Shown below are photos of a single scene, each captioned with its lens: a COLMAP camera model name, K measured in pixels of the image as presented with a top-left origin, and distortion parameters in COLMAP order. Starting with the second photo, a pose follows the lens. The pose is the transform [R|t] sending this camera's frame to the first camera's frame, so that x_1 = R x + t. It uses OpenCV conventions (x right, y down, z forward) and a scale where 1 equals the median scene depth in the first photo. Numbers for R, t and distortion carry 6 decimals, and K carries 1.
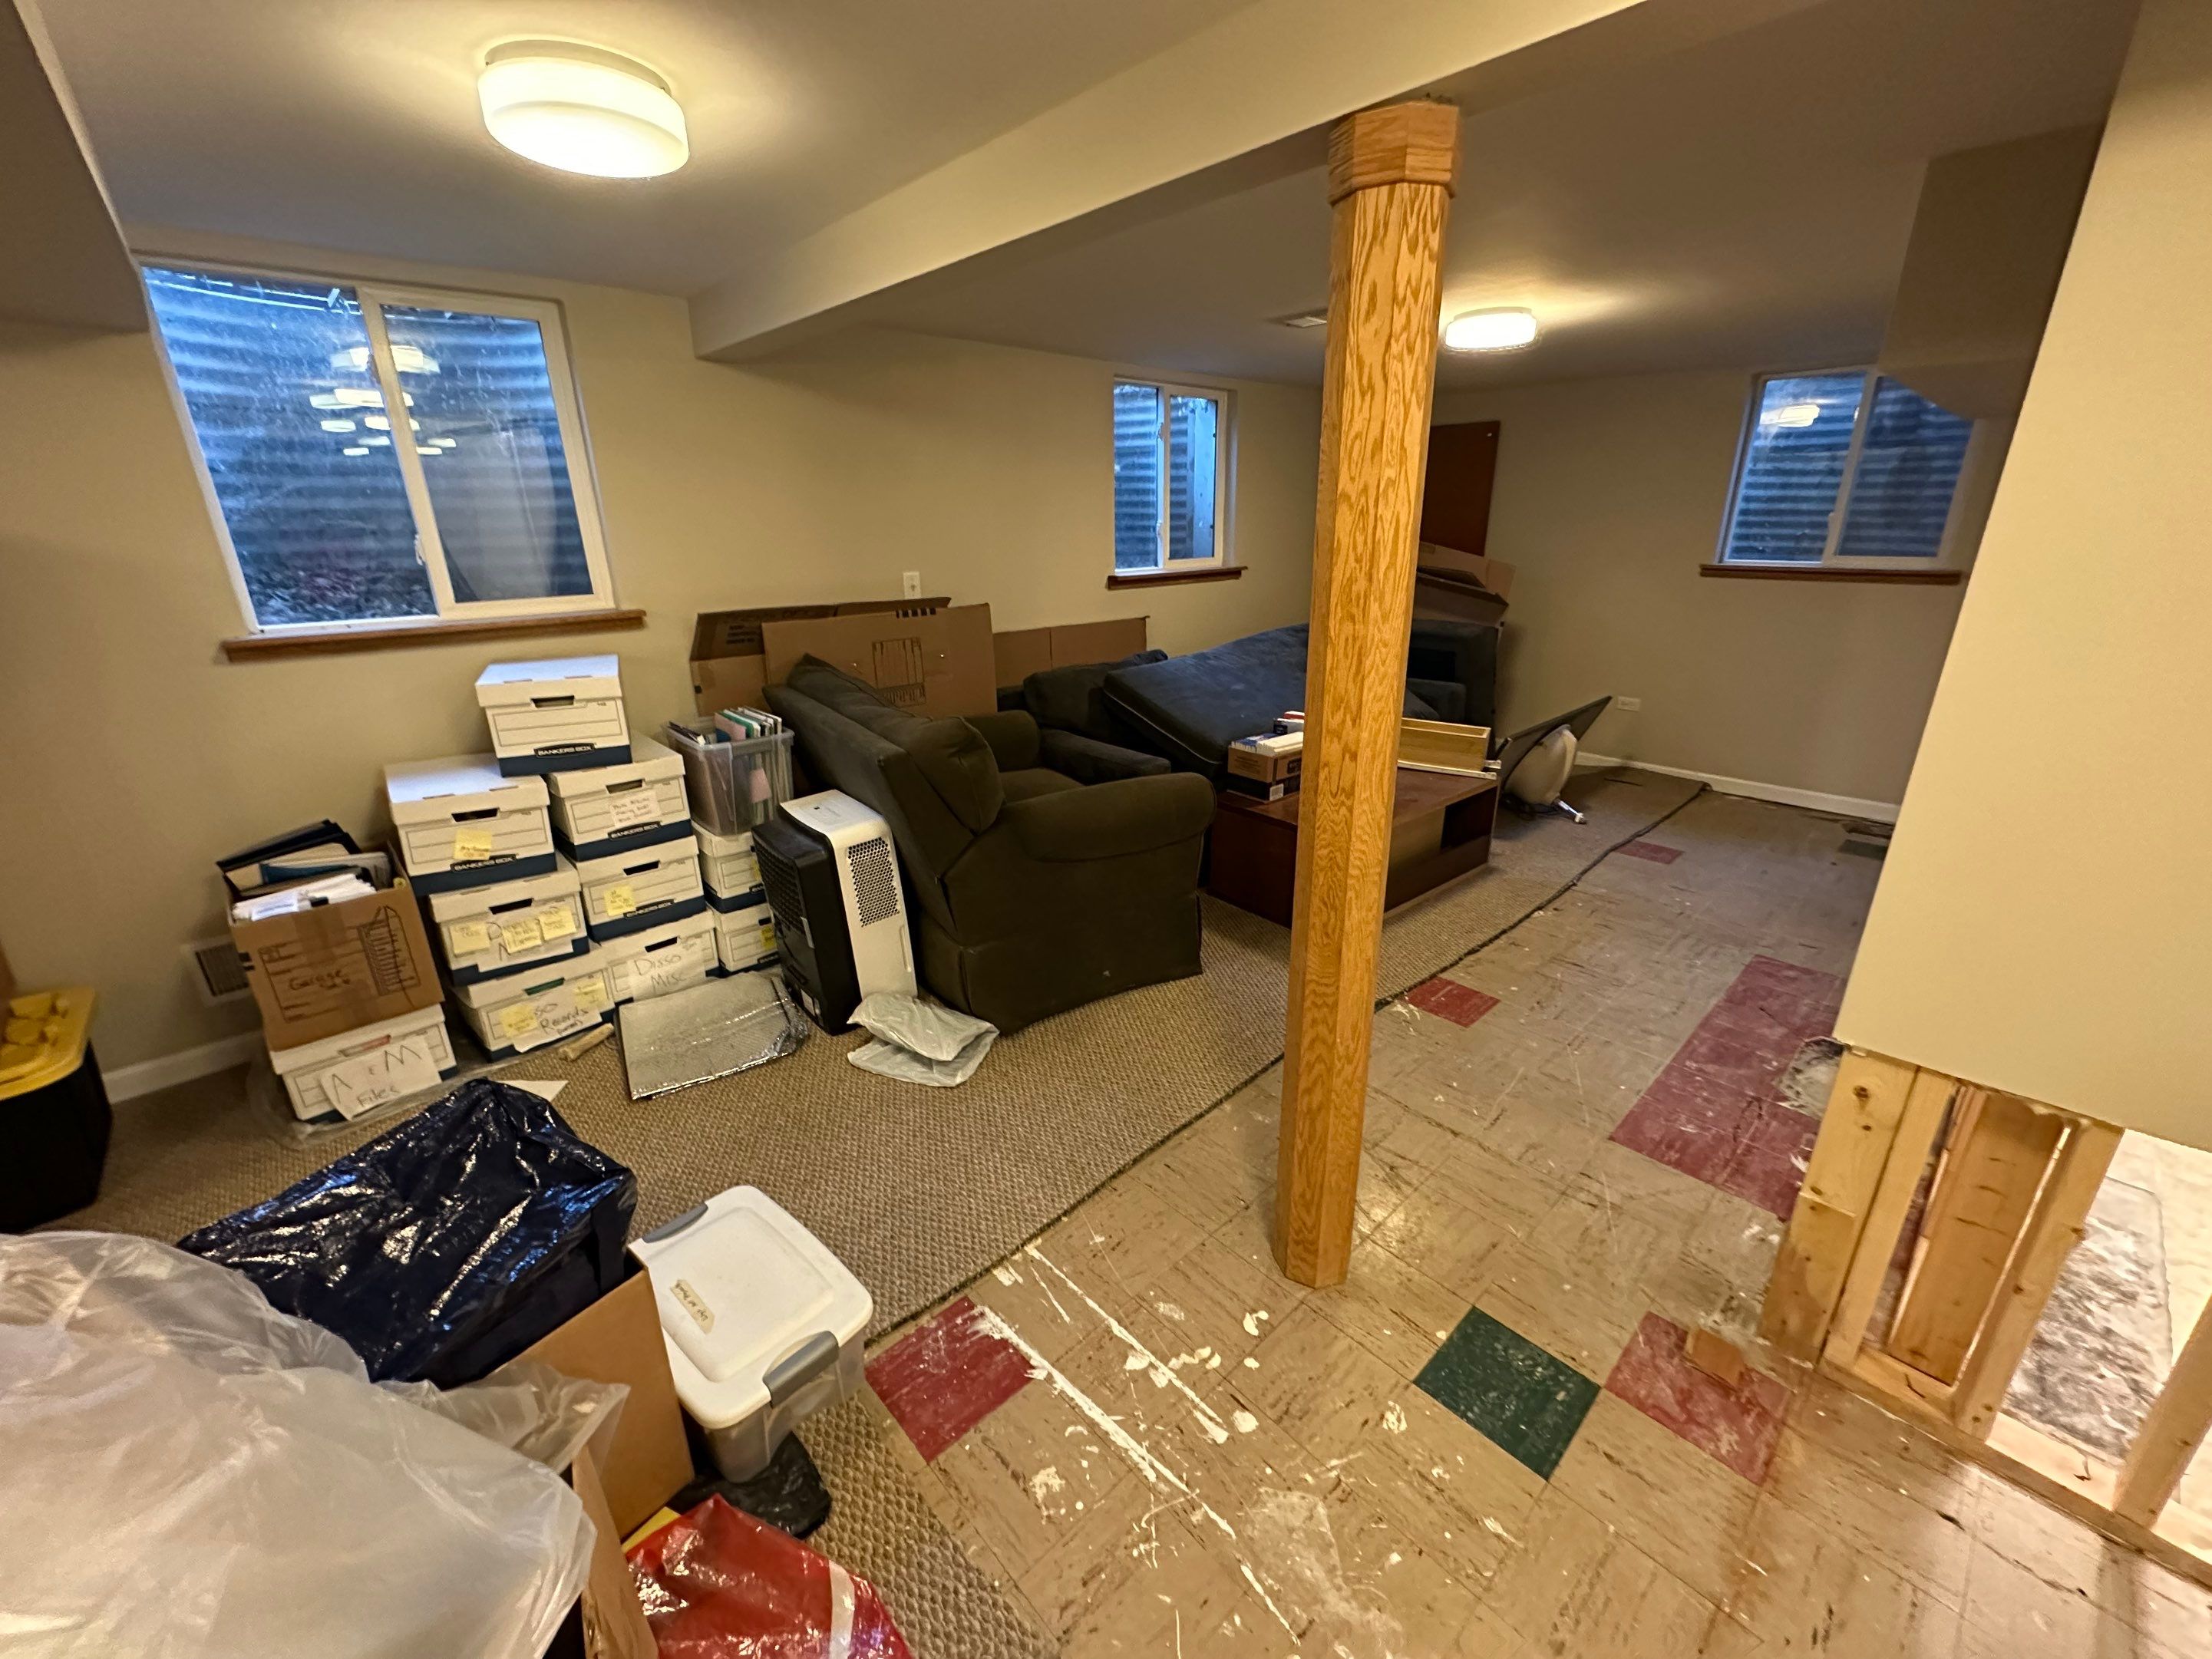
lens RADIAL K [[881.9, 0, 1113.0], [0, 881.9, 827.7], [0, 0, 1]] dist [0.001316, 0.000052]
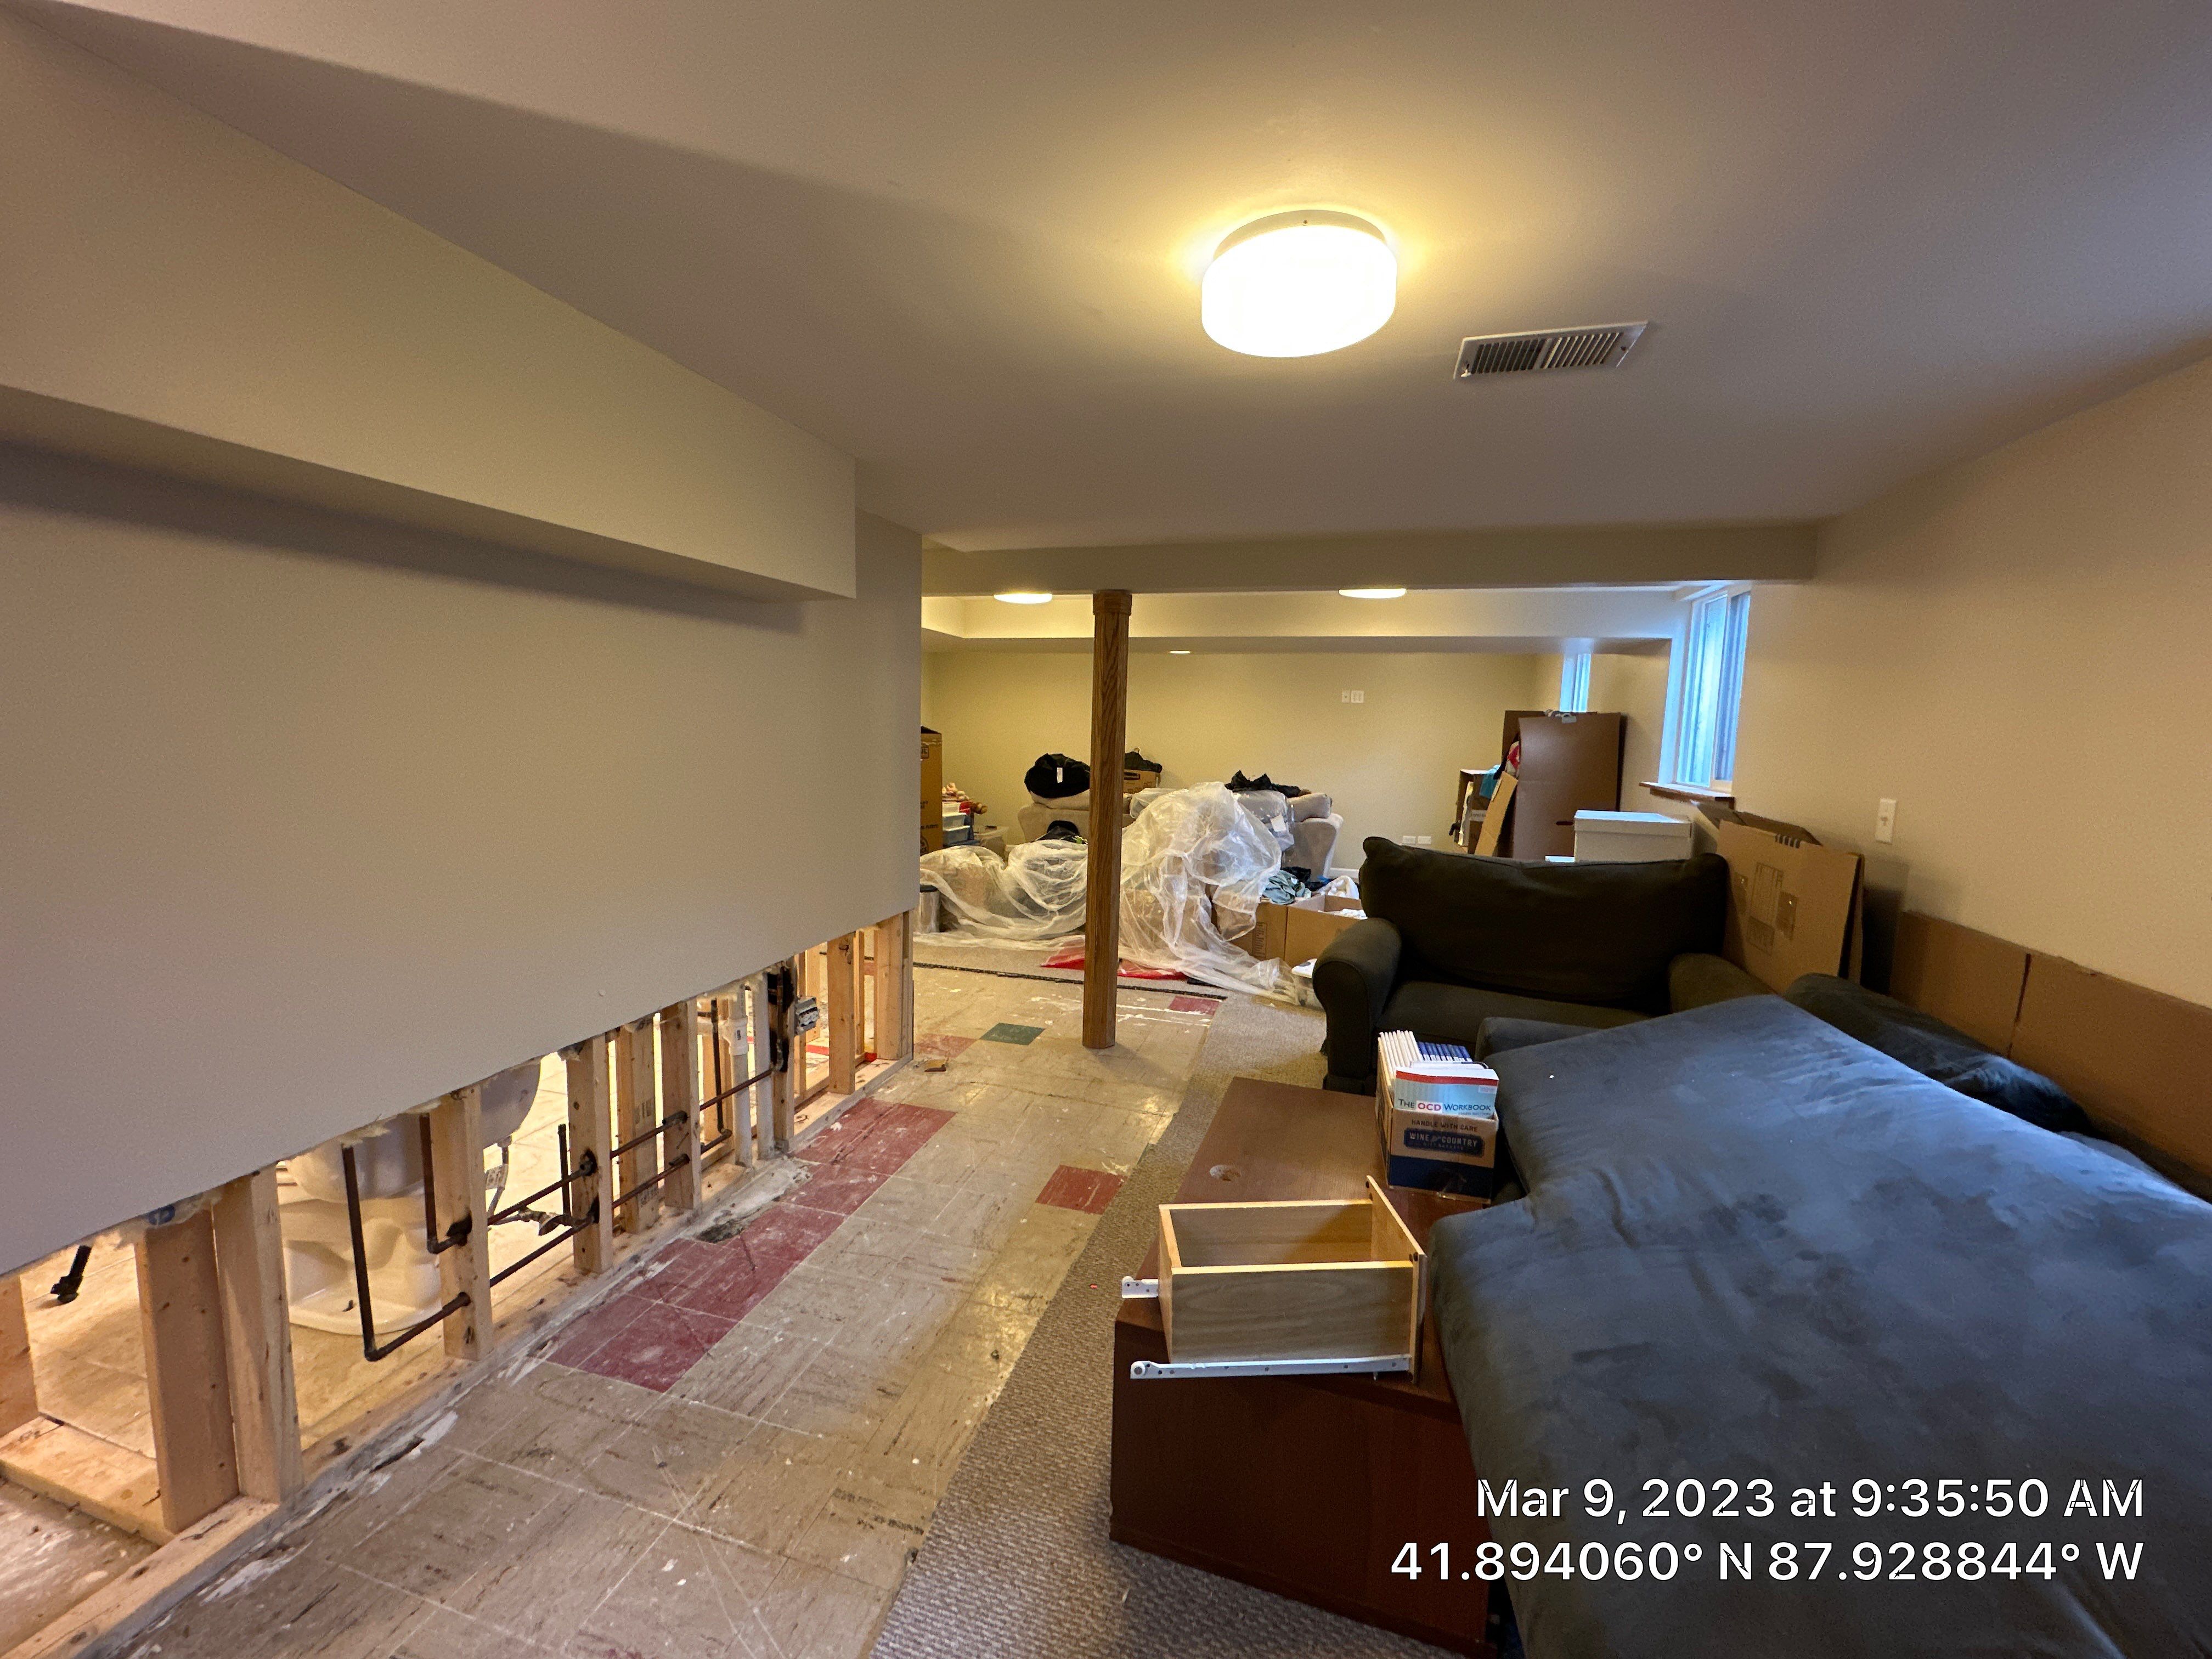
lens RADIAL K [[882.0, 0, 1095.3], [0, 882.0, 827.1], [0, 0, 1]] dist [0.001316, 0.000052]
pose [[-0.865405, 0.044931, -0.499054, 0.571963], [-0.185709, 0.896281, 0.402730, -0.377637], [0.465388, 0.441204, -0.767302, 1.077547]]
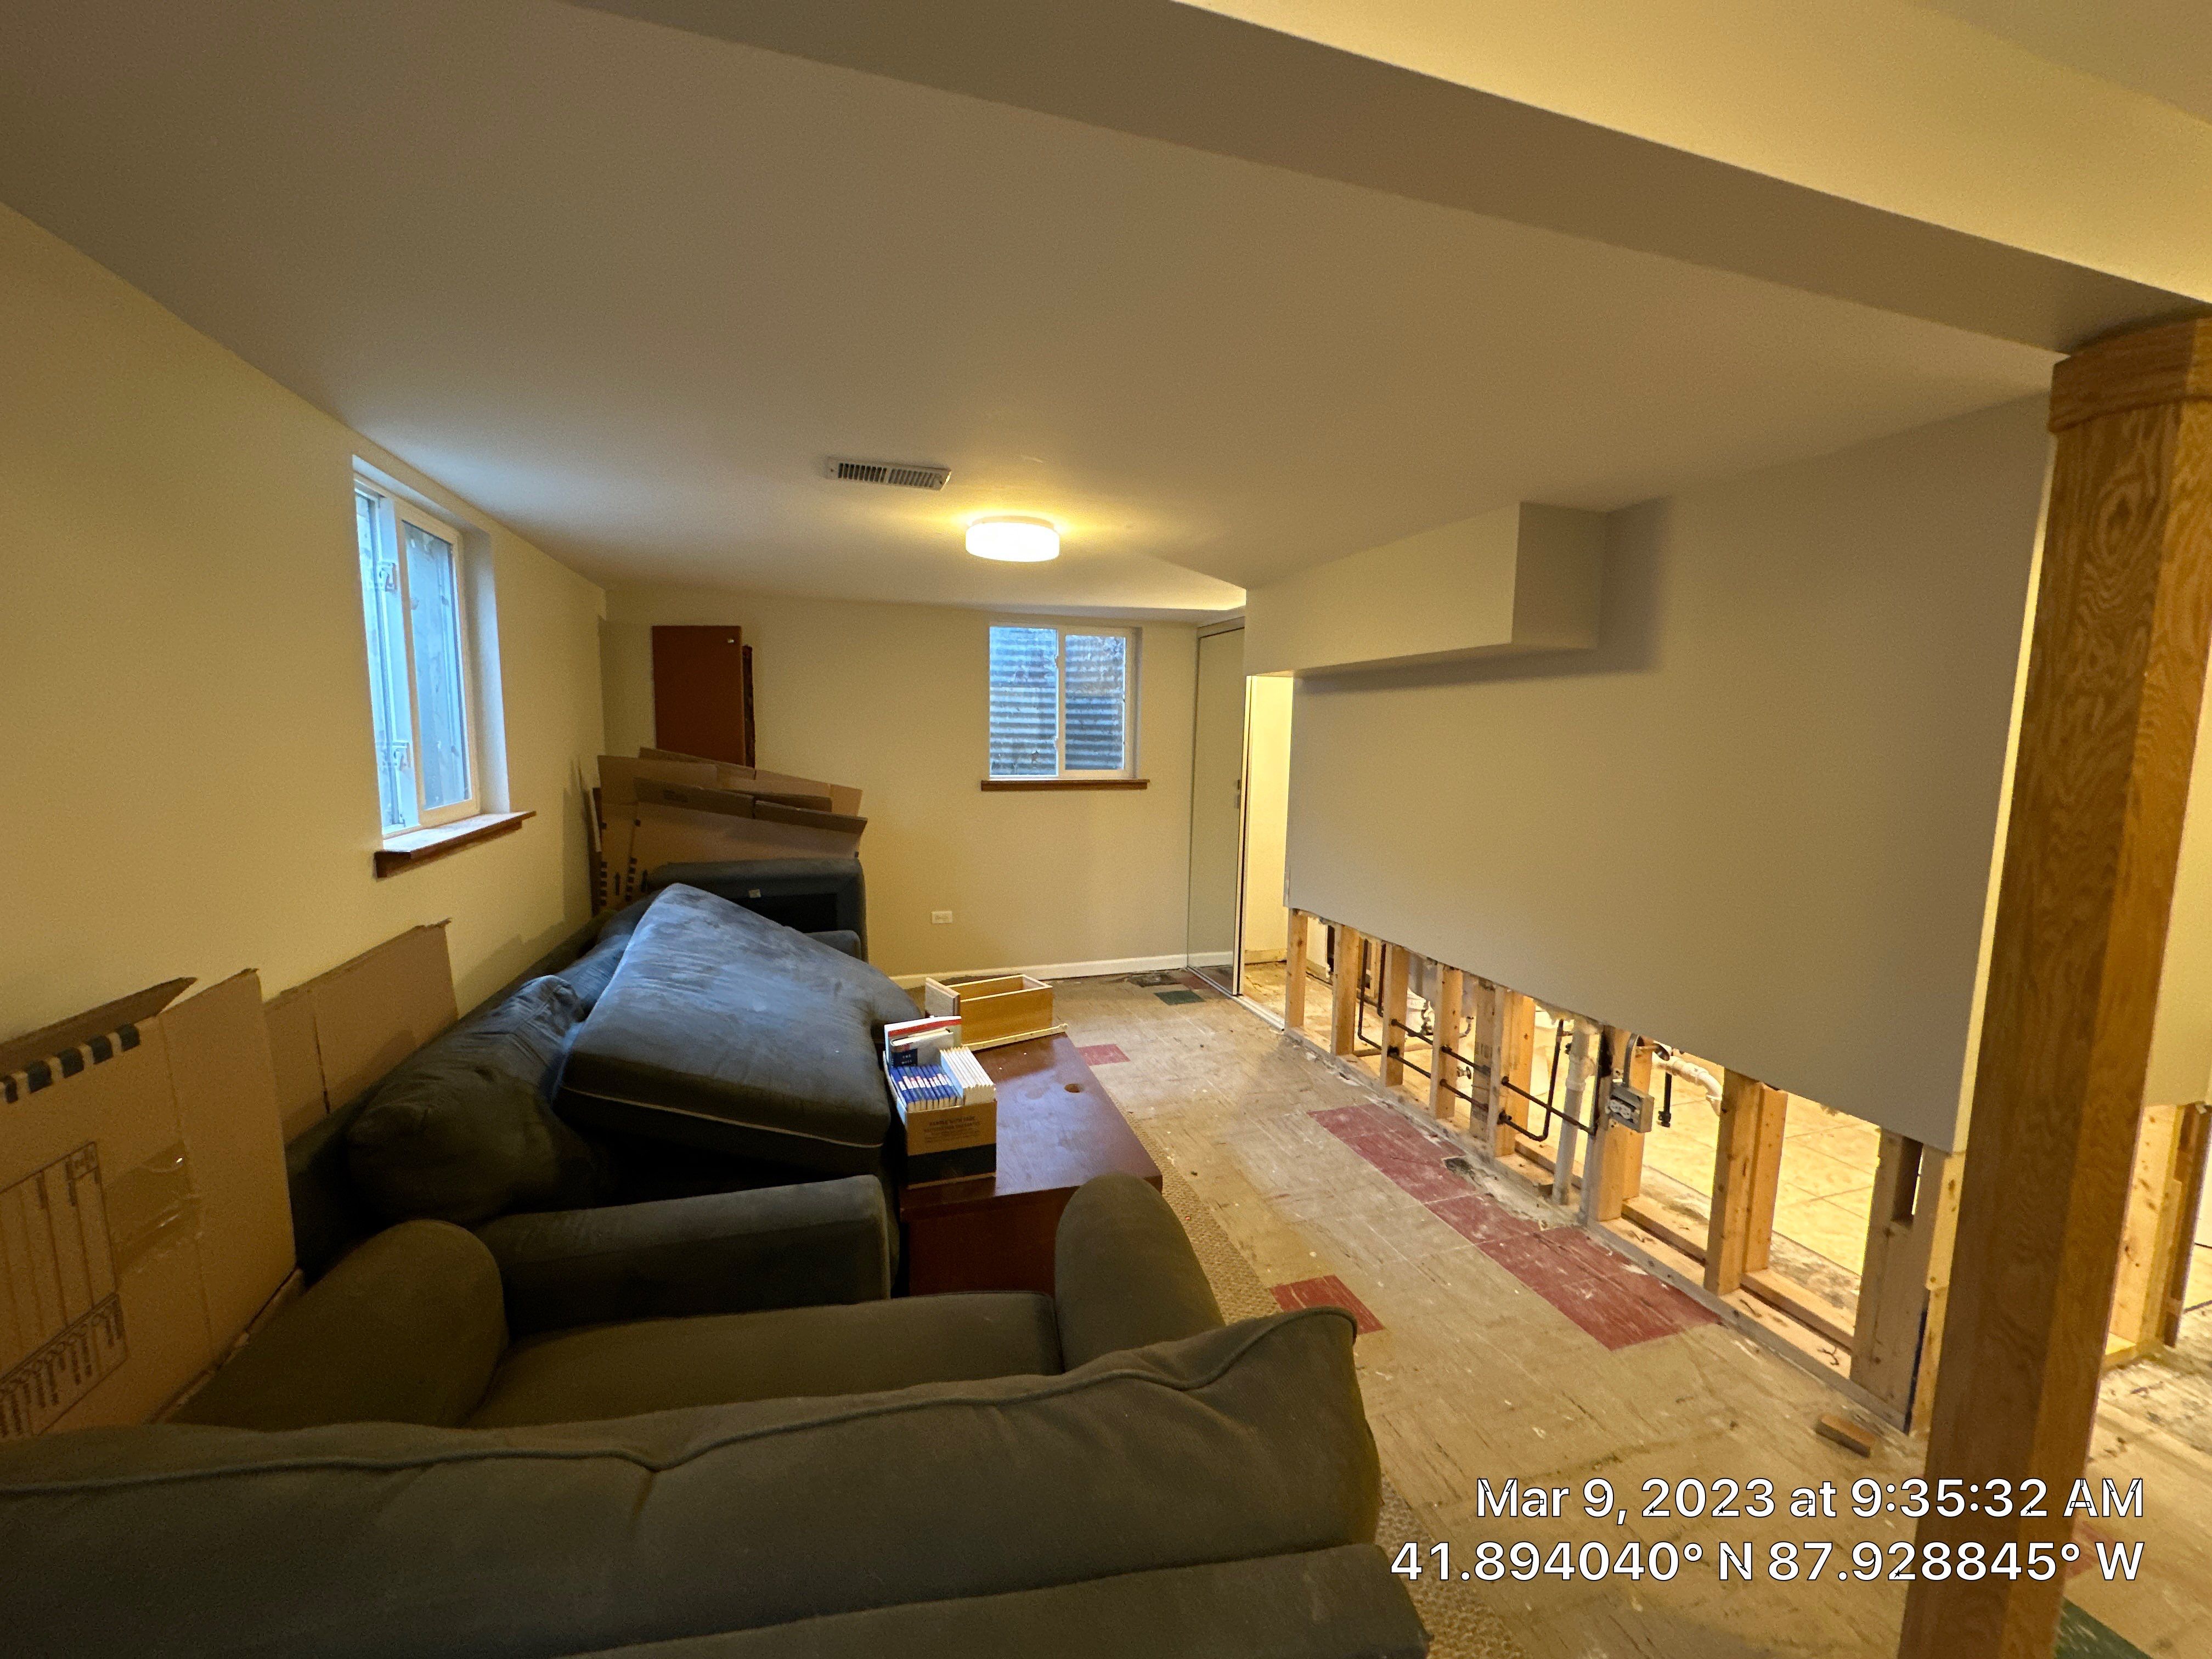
lens RADIAL K [[882.0, 0, 1102.2], [0, 882.0, 830.6], [0, 0, 1]] dist [0.001316, 0.000052]
pose [[0.425045, -0.089007, 0.900785, -0.276706], [0.285084, 0.957672, -0.039892, -0.174862], [-0.859106, 0.273755, 0.432428, 0.479917]]
